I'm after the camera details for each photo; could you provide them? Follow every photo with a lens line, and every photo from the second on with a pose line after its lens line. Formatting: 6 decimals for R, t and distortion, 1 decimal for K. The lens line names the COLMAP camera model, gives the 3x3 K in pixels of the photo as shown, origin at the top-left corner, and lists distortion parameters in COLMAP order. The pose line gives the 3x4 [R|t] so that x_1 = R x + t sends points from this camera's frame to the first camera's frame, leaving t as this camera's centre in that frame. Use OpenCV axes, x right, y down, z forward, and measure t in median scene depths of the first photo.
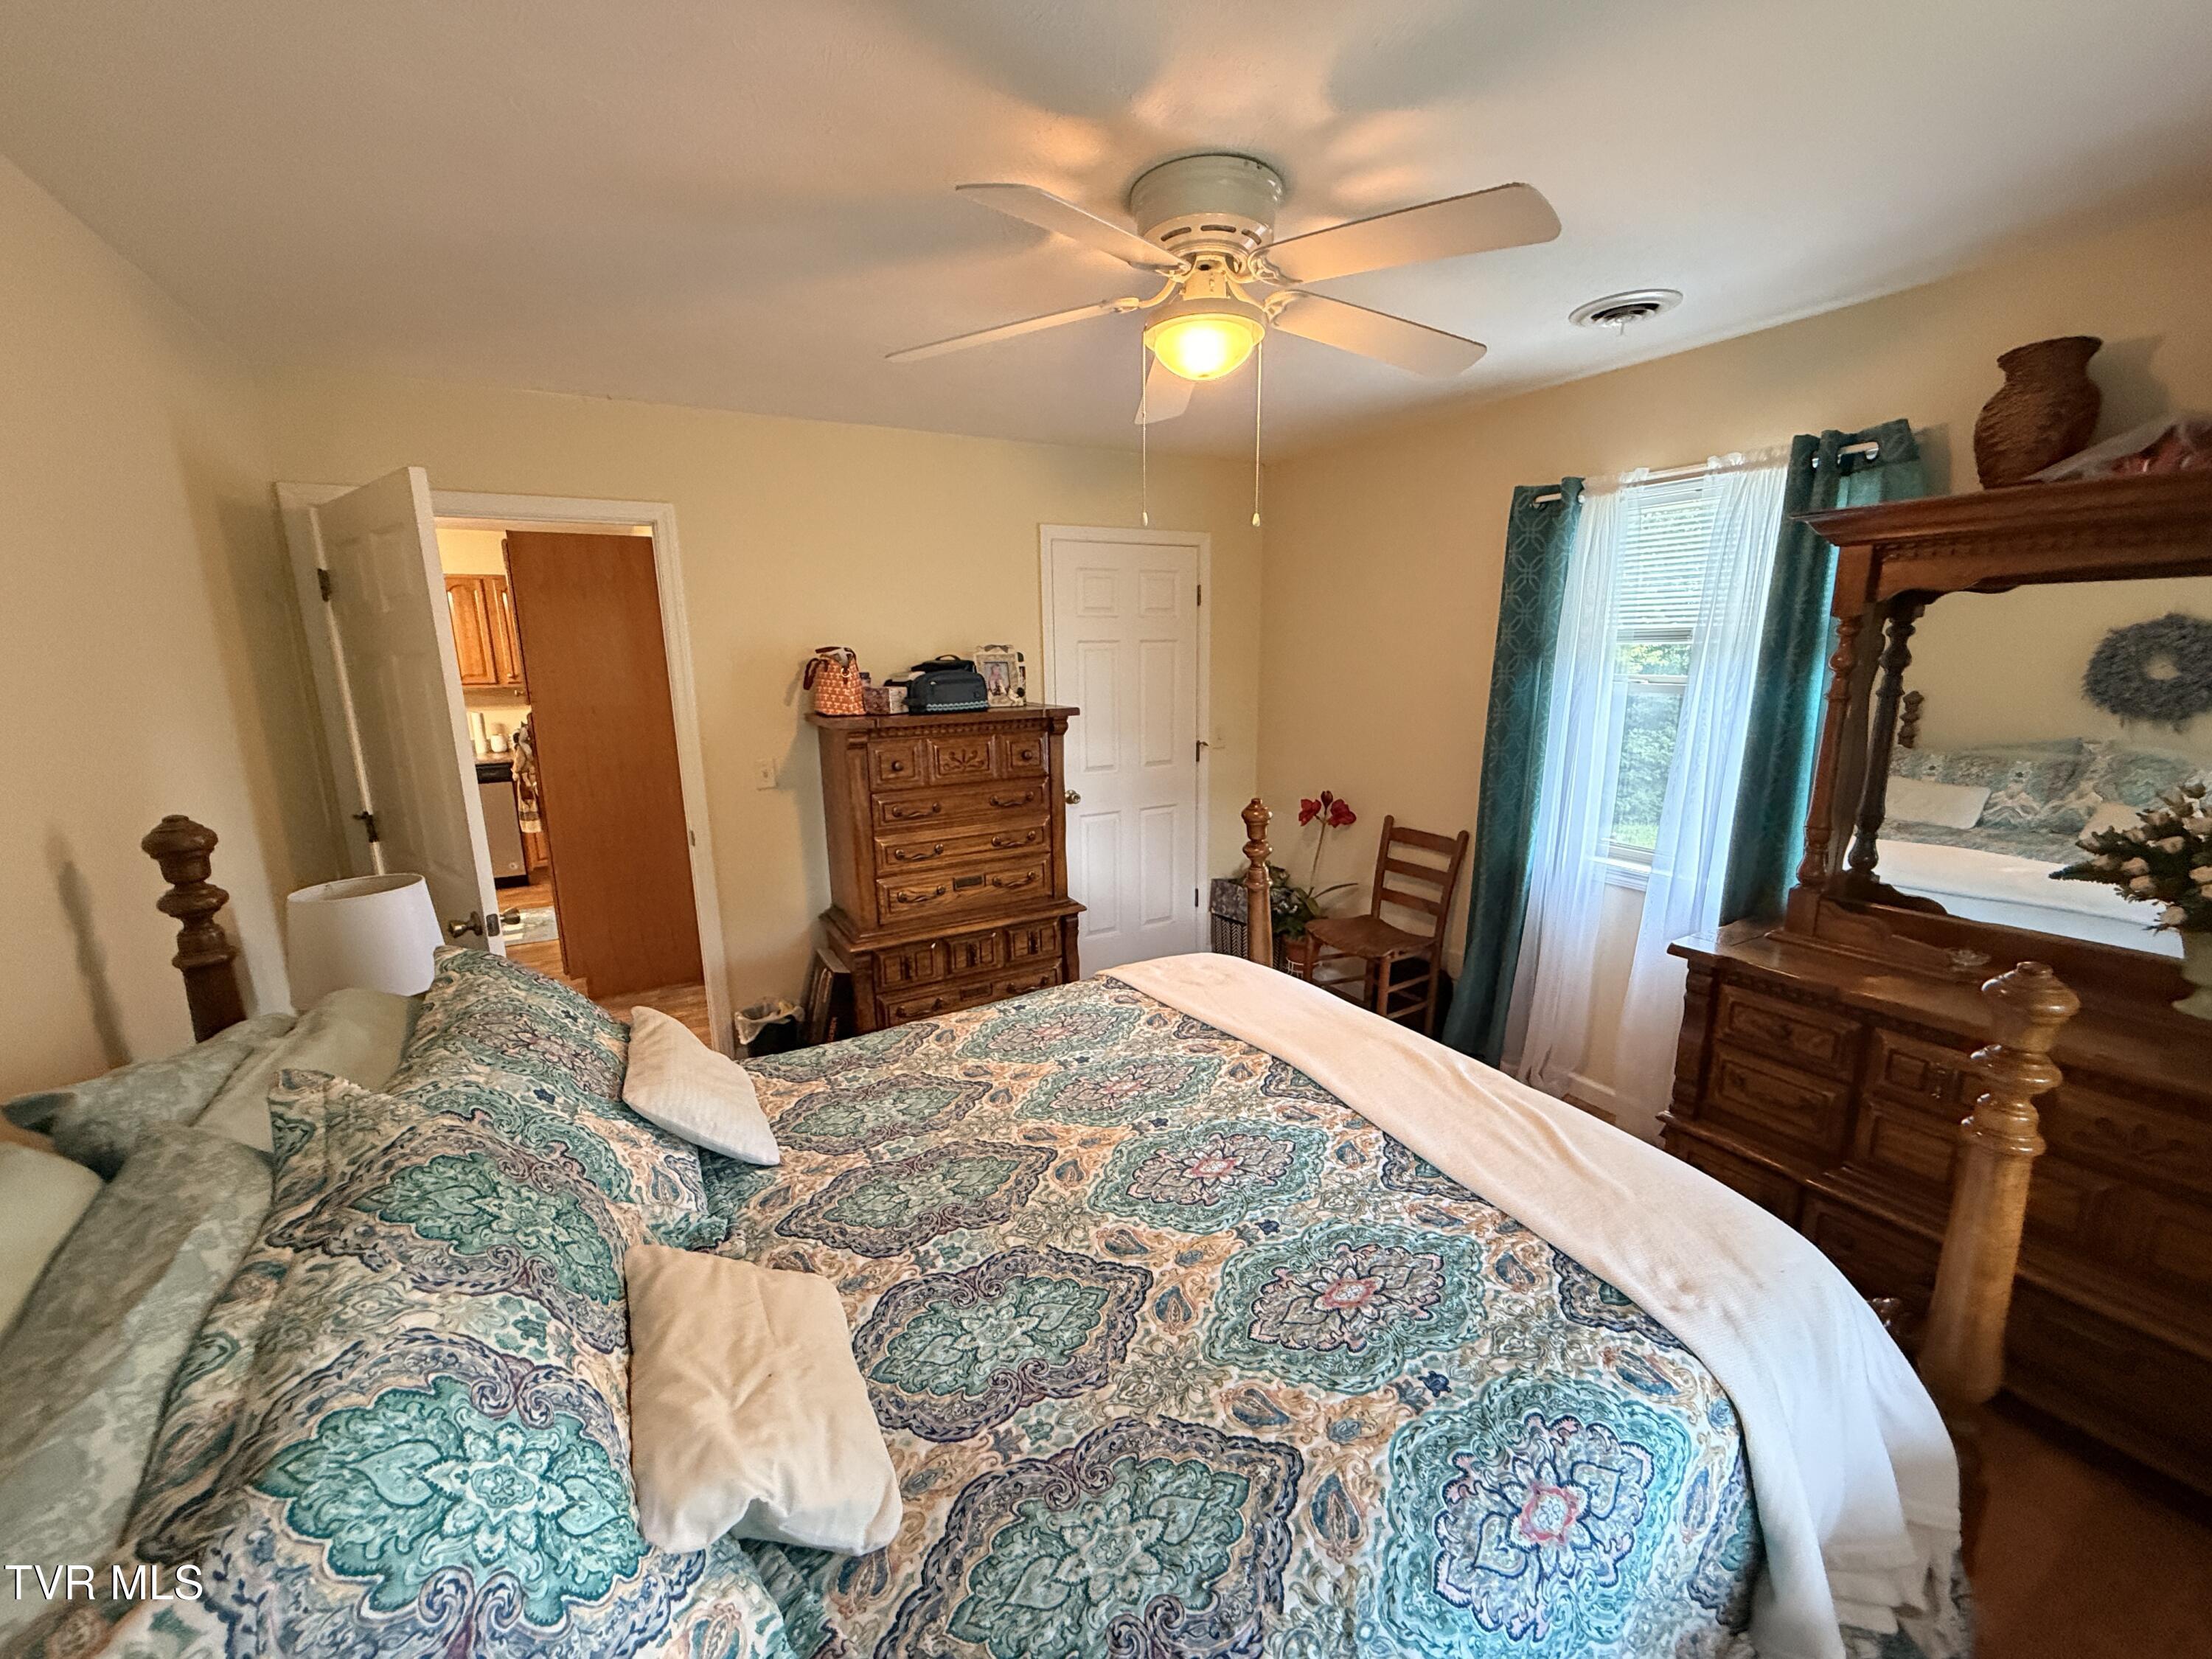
lens RADIAL K [[883.3, 0, 1082.6], [0, 883.3, 841.4], [0, 0, 1]] dist [0.004269, -0.000647]
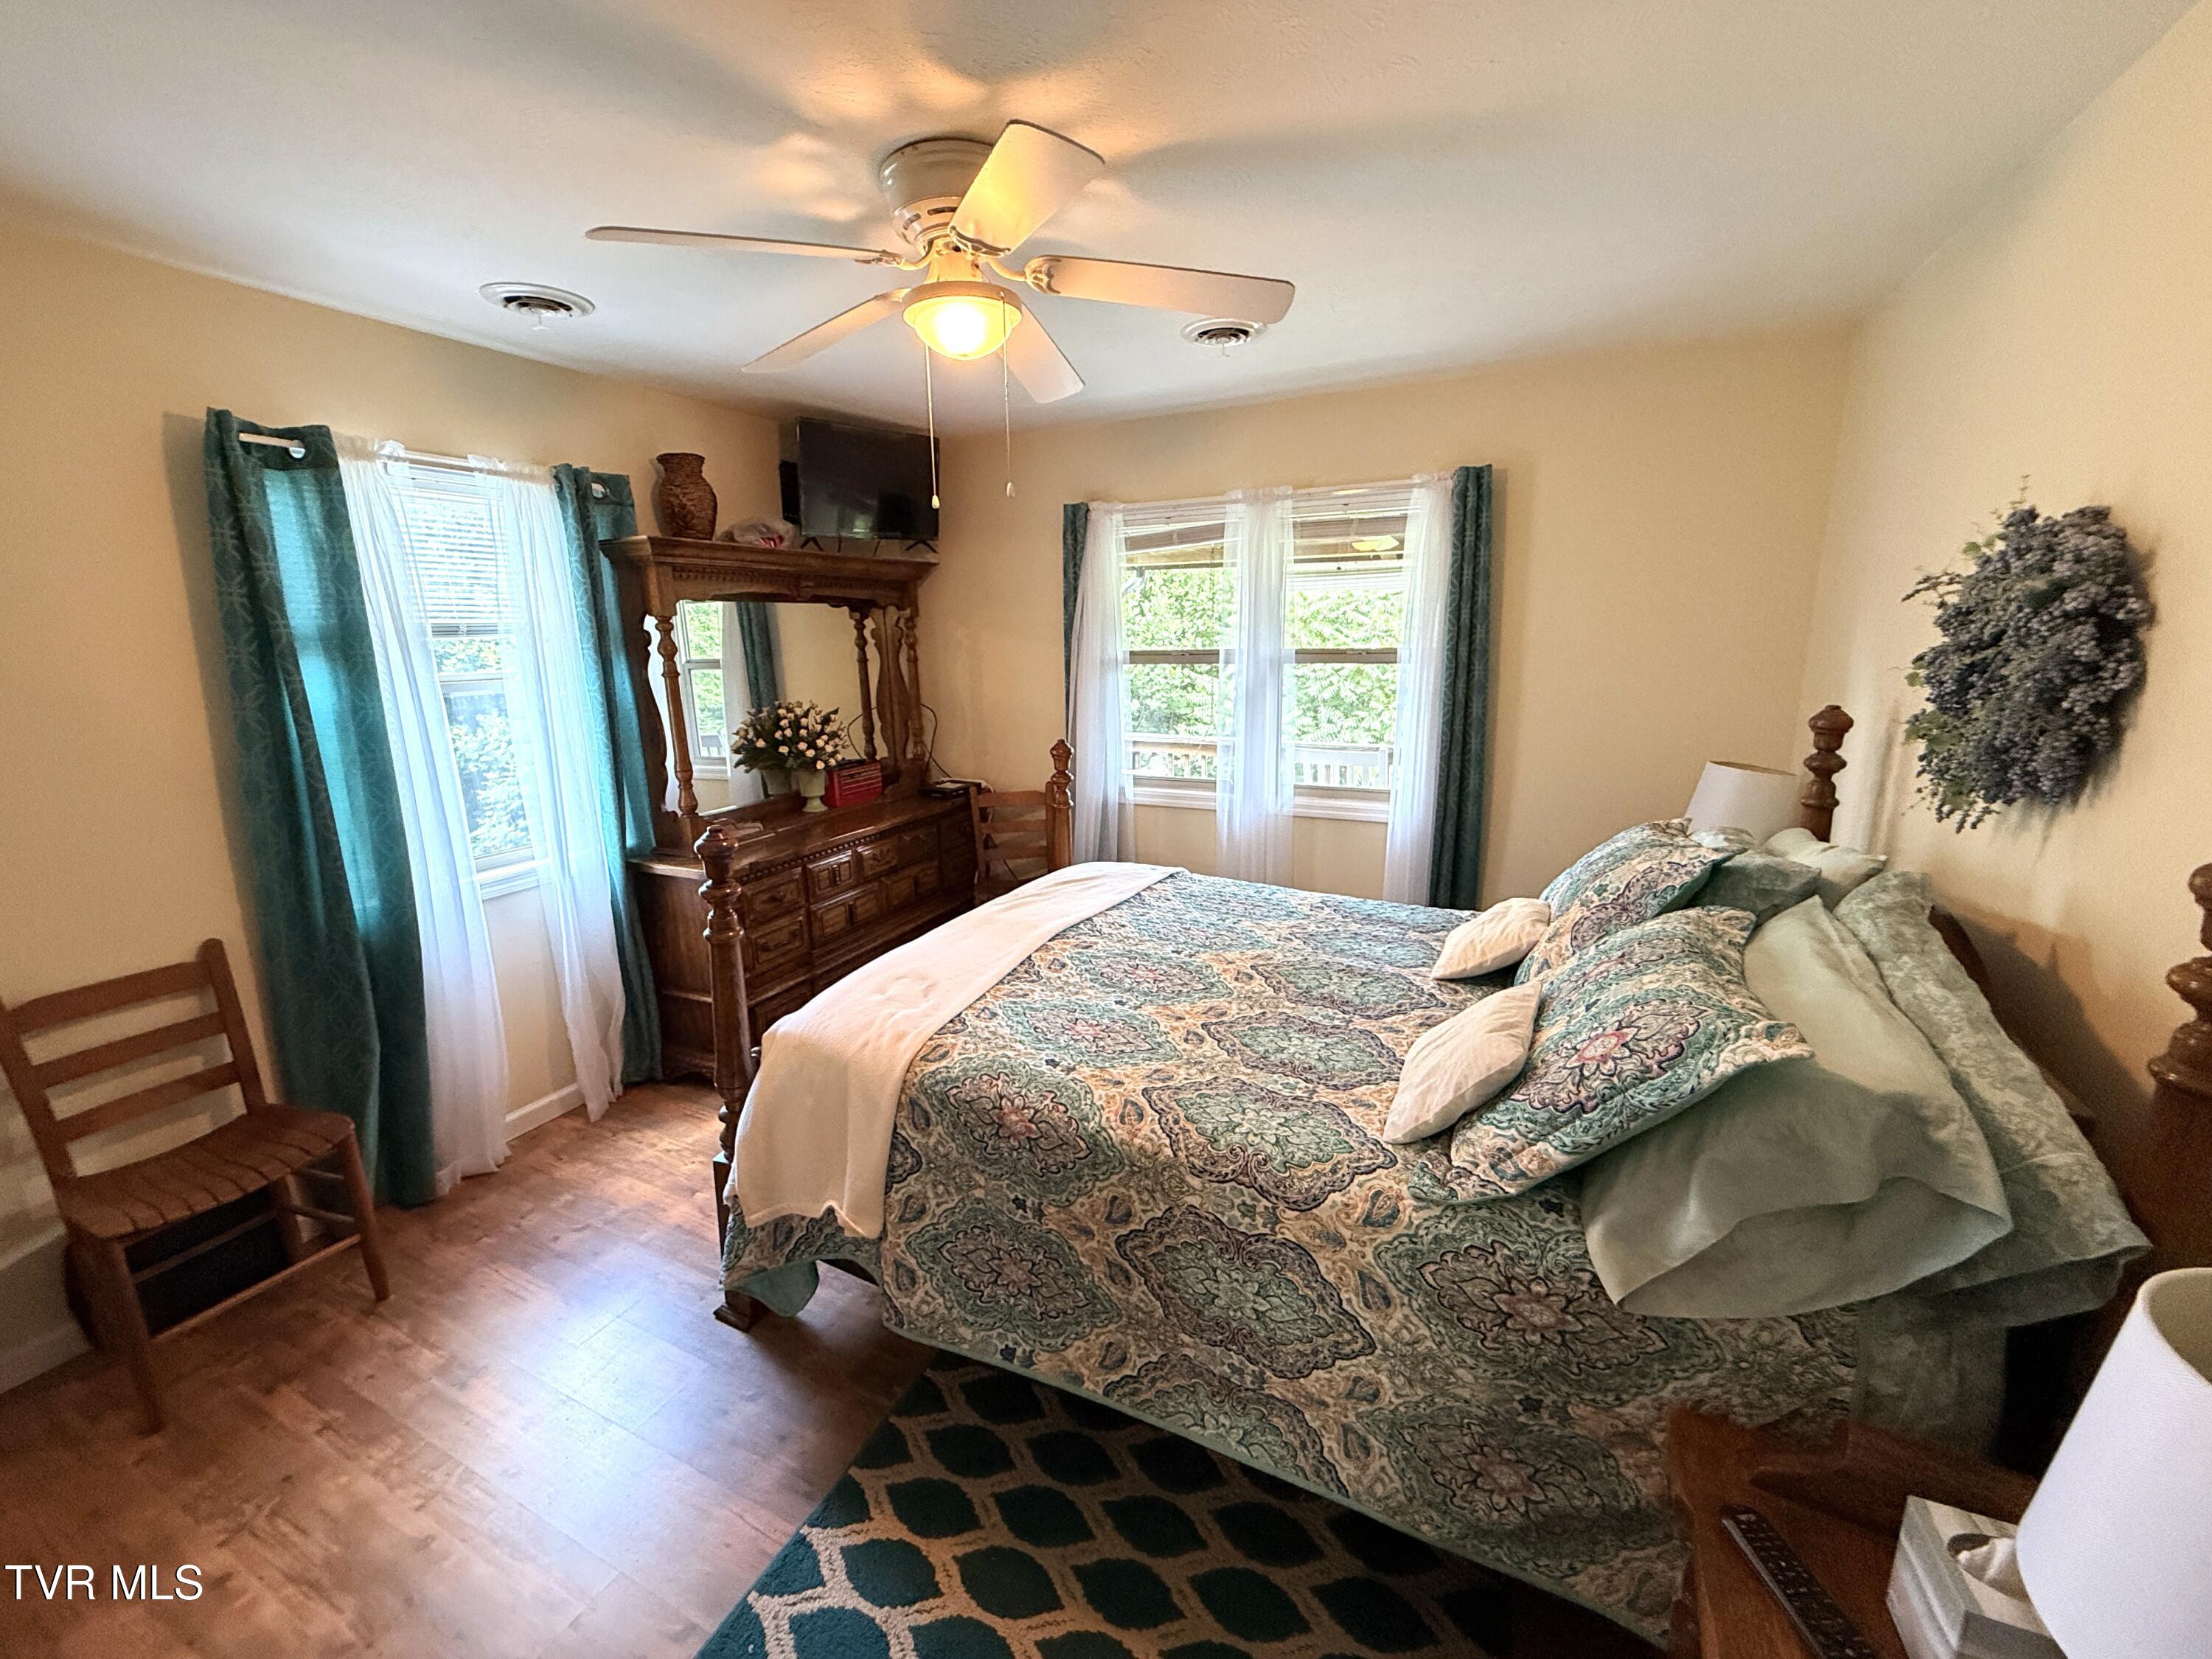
lens RADIAL K [[883.3, 0, 1082.6], [0, 883.3, 841.4], [0, 0, 1]] dist [0.004269, -0.000647]
pose [[-0.588530, -0.180679, 0.788028, -0.816022], [0.198762, 0.912458, 0.357651, -0.342822], [-0.783662, 0.367118, -0.501096, 1.540655]]
